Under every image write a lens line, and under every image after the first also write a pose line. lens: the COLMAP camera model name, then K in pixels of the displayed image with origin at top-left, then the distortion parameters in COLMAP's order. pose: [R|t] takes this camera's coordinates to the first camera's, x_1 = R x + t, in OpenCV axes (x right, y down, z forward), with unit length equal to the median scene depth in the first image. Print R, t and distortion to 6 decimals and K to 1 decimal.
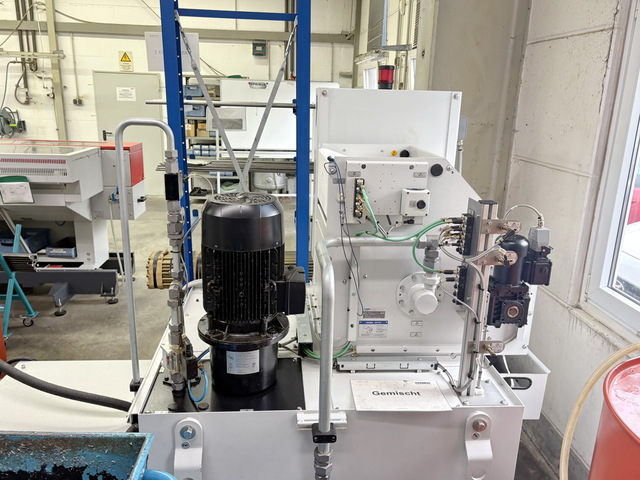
lens RADIAL K [[530.0, 0, 318.4], [0, 530.0, 242.0], [0, 0, 1]] dist [0.060955, -0.064187]
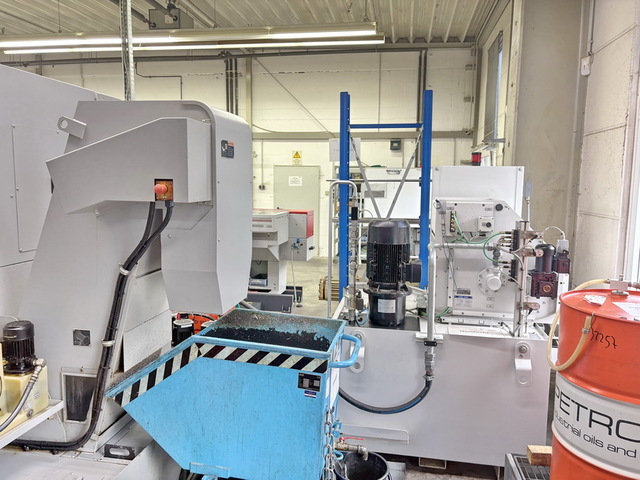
lens RADIAL K [[485.9, 0, 318.0], [0, 485.9, 238.8], [0, 0, 1]] dist [0.054250, -0.065902]
pose [[0.967018, 0.014003, -0.254323, 0.034424], [-0.053537, 0.987357, -0.149199, 0.157439], [0.249018, 0.157894, 0.955541, -0.446534]]
